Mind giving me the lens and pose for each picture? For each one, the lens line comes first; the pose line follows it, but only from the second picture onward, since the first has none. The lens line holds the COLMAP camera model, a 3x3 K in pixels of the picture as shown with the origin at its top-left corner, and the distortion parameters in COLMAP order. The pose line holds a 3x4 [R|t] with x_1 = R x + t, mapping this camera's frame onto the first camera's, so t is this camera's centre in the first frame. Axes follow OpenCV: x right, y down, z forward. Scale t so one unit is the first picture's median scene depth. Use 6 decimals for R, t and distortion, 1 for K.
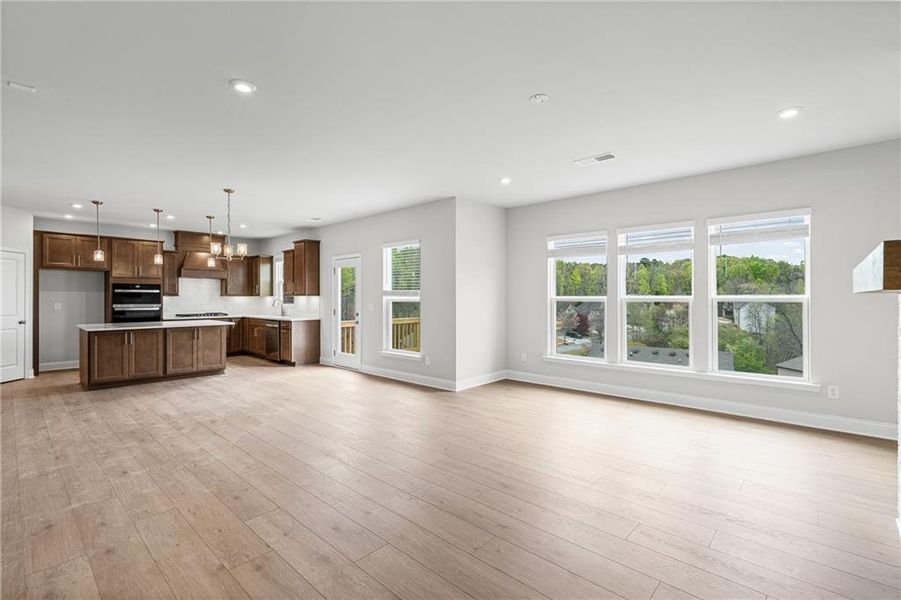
lens RADIAL K [[411.6, 0, 444.5], [0, 411.6, 297.3], [0, 0, 1]] dist [0.000058, -0.000221]
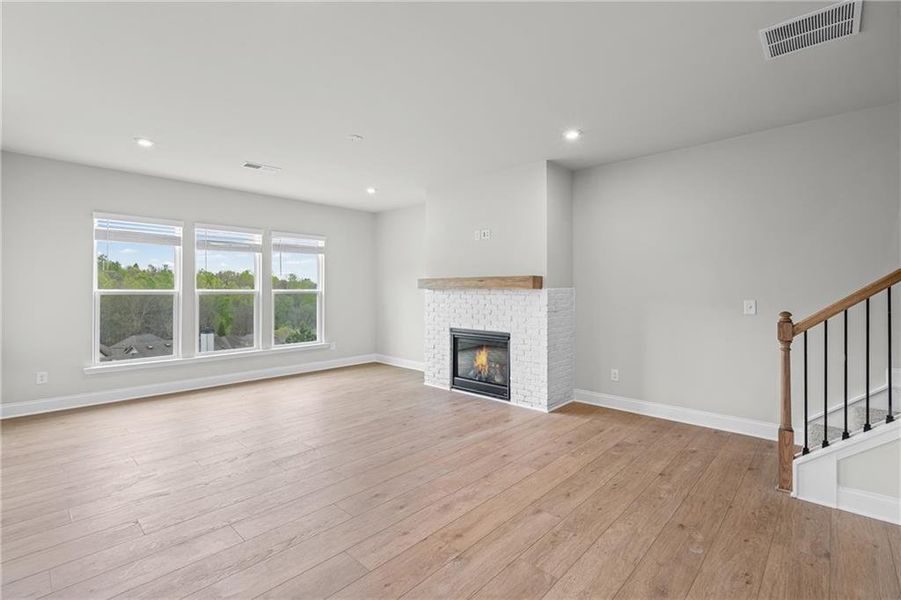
lens RADIAL K [[411.6, 0, 444.5], [0, 411.6, 297.3], [0, 0, 1]] dist [0.000058, -0.000221]
pose [[0.008826, -0.012671, 0.999881, -0.828172], [-0.000897, 0.999919, 0.012679, 0.002953], [-0.999961, -0.001009, 0.008814, 0.550709]]
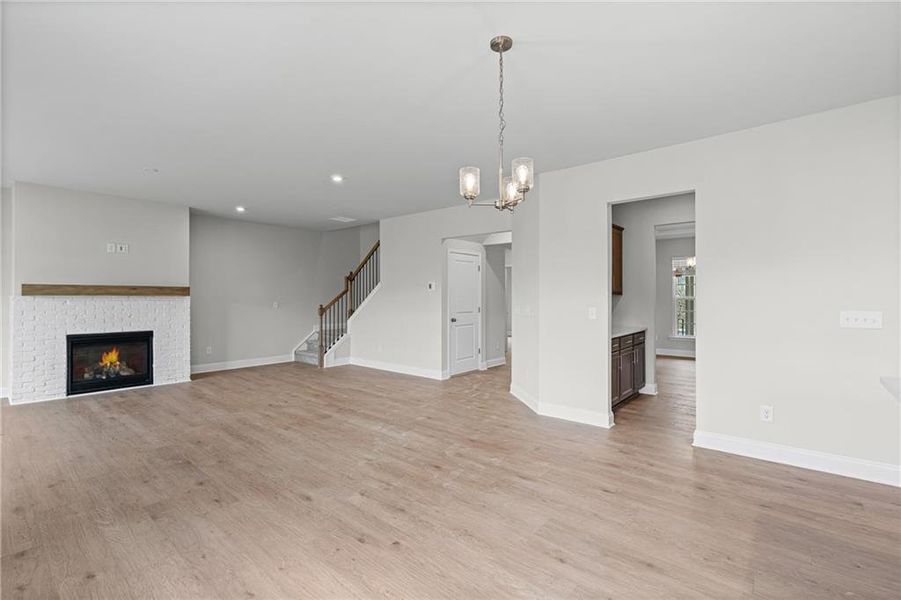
lens RADIAL K [[411.6, 0, 444.5], [0, 411.6, 297.3], [0, 0, 1]] dist [0.000058, -0.000221]
pose [[-0.999399, 0.003130, -0.034512, -0.649535], [0.003210, 0.999992, -0.002264, 0.006024], [0.034504, -0.002374, -0.999402, 2.029932]]
